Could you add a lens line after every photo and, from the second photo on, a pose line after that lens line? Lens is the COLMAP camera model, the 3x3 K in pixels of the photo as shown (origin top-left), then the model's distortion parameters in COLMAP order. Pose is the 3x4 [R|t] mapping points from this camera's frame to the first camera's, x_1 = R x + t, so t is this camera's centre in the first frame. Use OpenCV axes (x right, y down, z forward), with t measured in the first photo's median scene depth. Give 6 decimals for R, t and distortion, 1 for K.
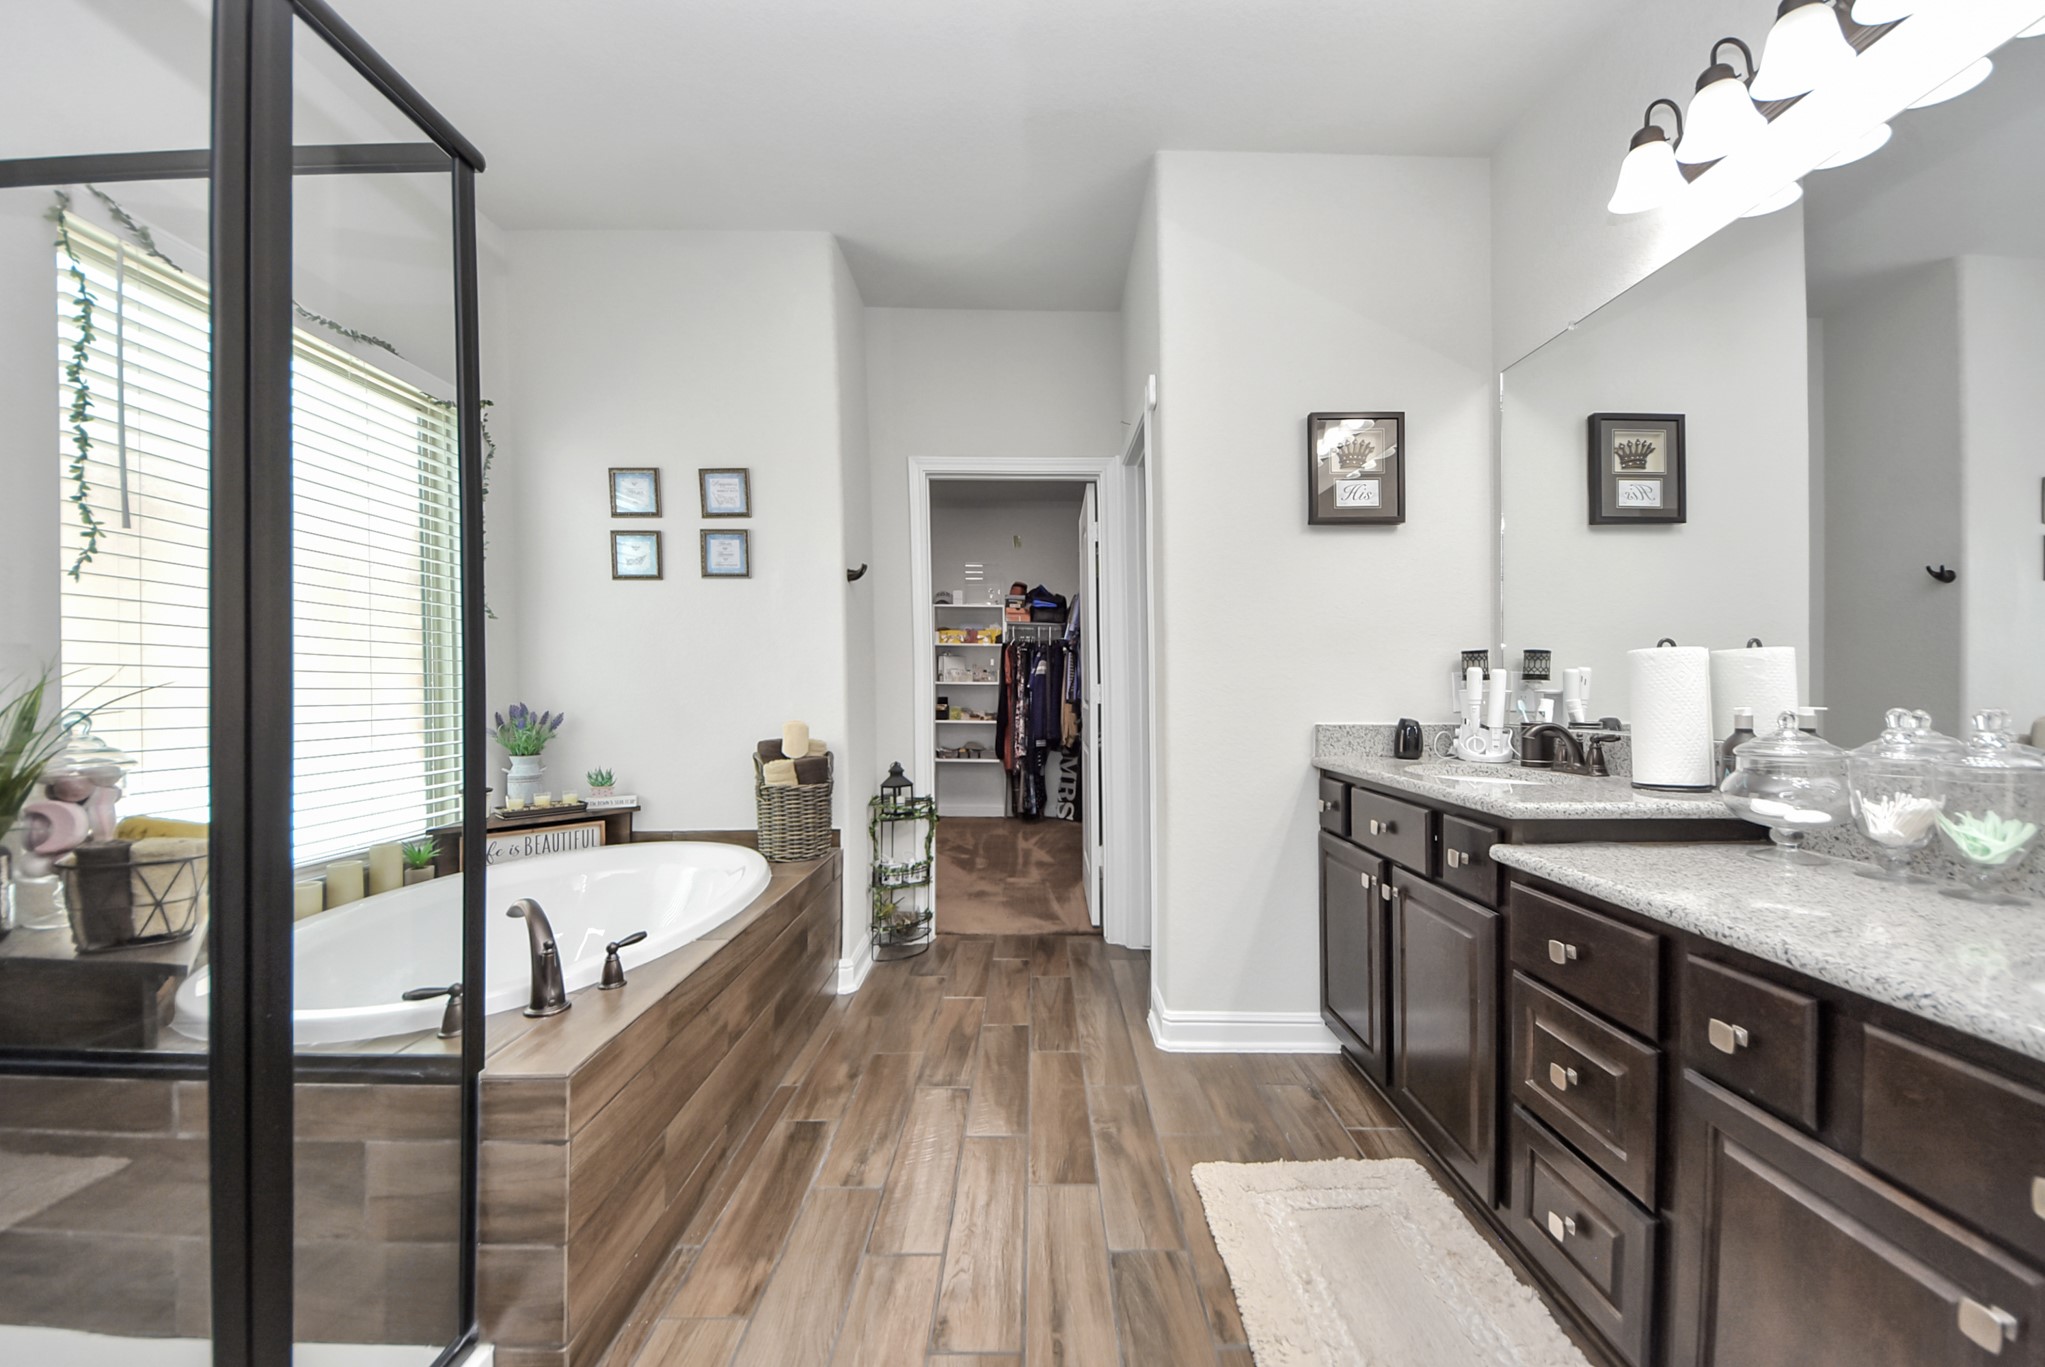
lens RADIAL K [[738.8, 0, 1048.2], [0, 738.8, 686.0], [0, 0, 1]] dist [0.046821, -0.023154]
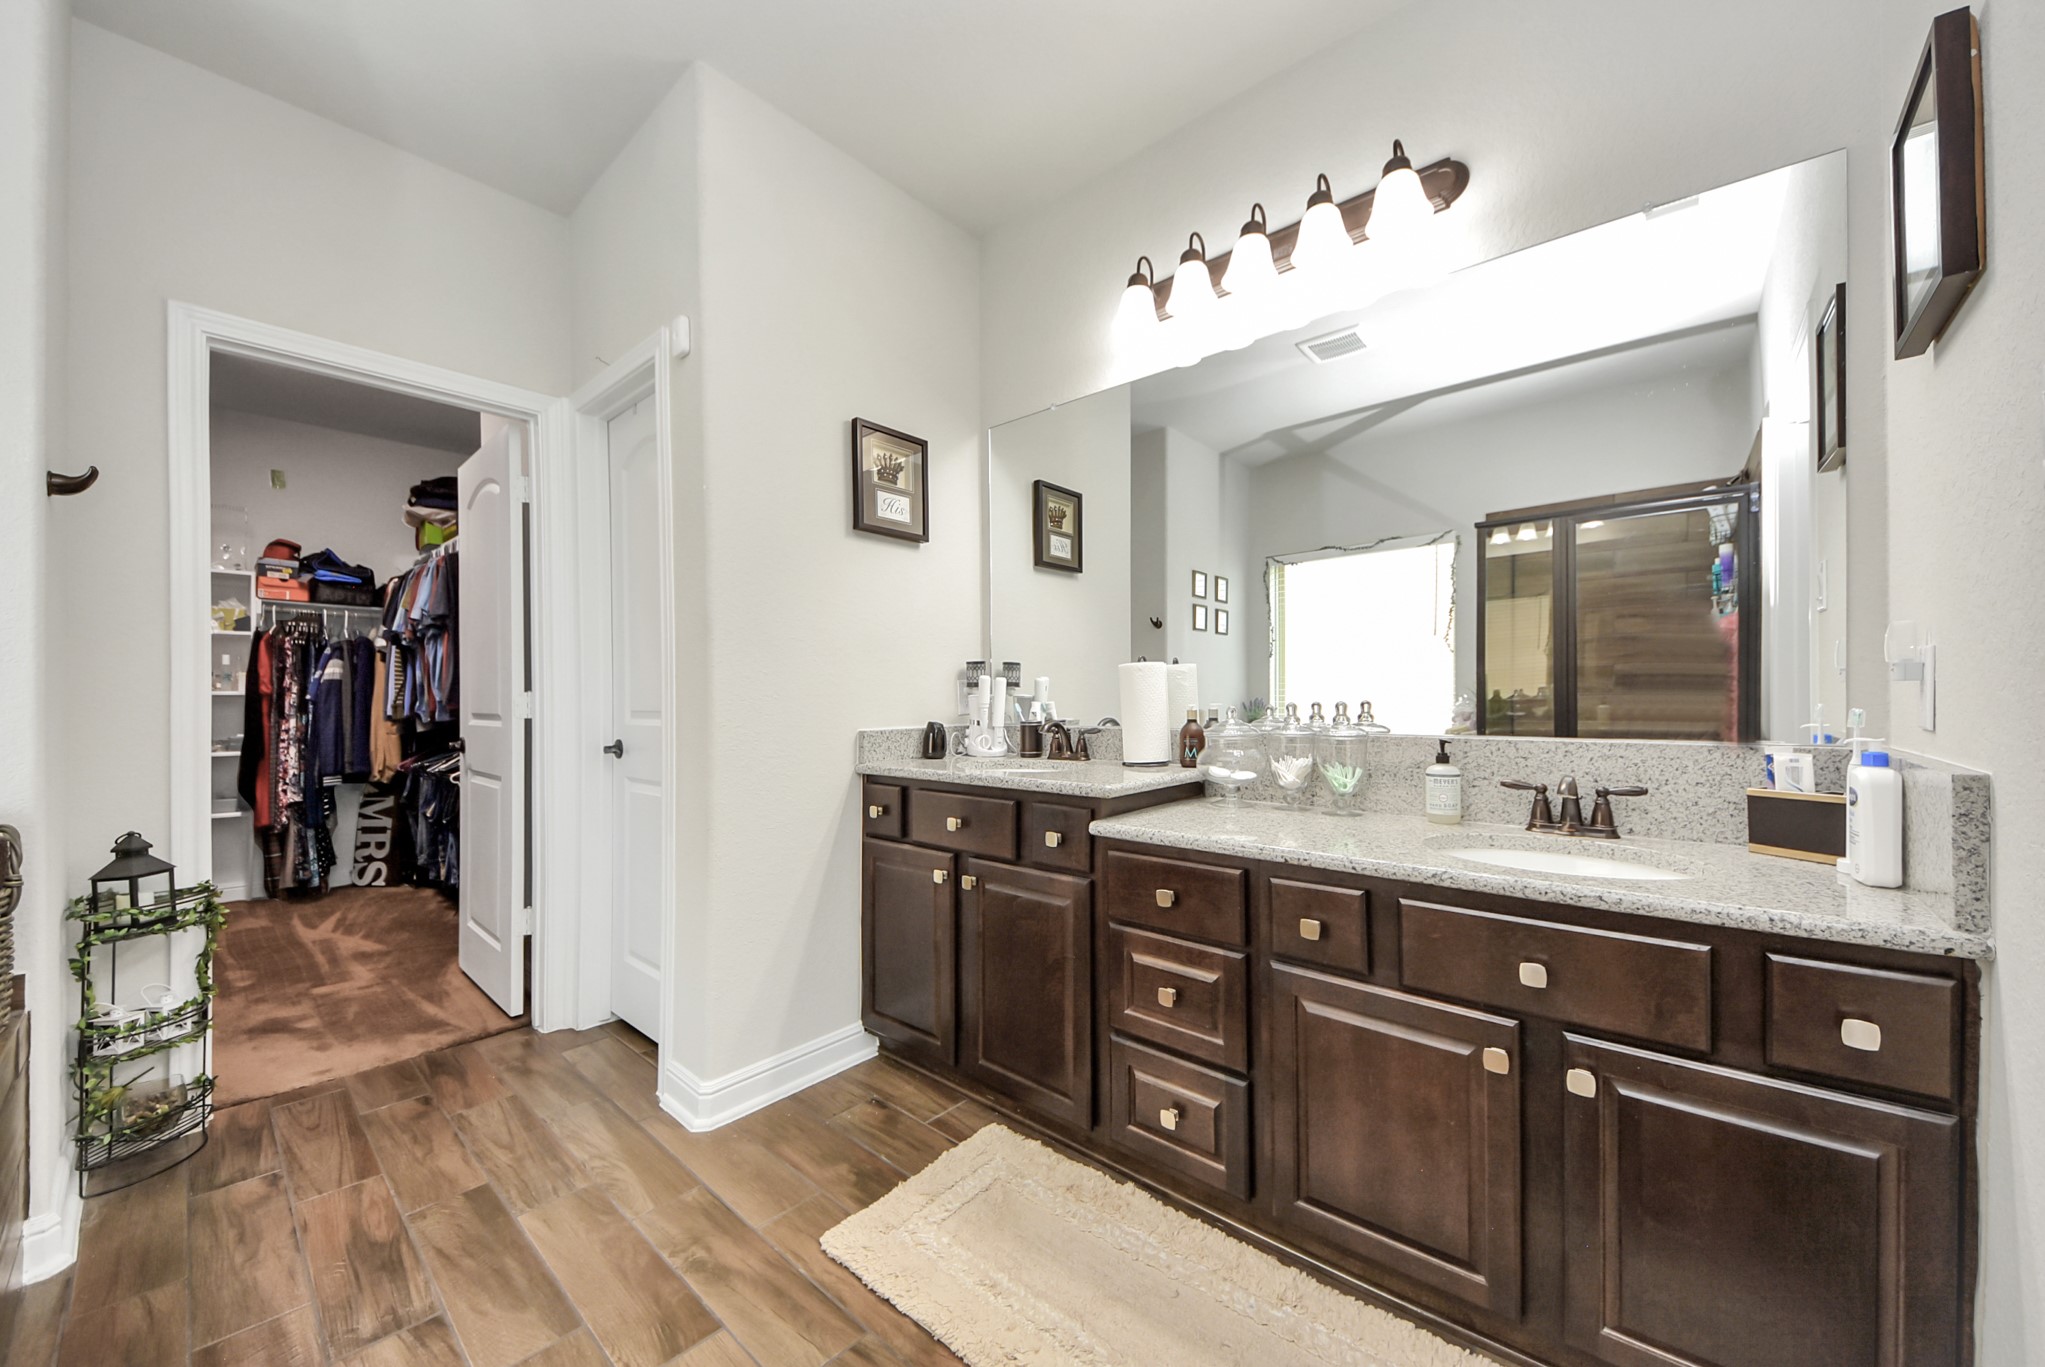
lens RADIAL K [[737.8, 0, 1022.5], [0, 737.8, 683.5], [0, 0, 1]] dist [0.043308, -0.018098]
pose [[0.689177, 0.006246, 0.724566, -0.202798], [0.005600, 0.999887, -0.013946, 0.003398], [-0.724571, 0.013669, 0.689064, 0.153967]]
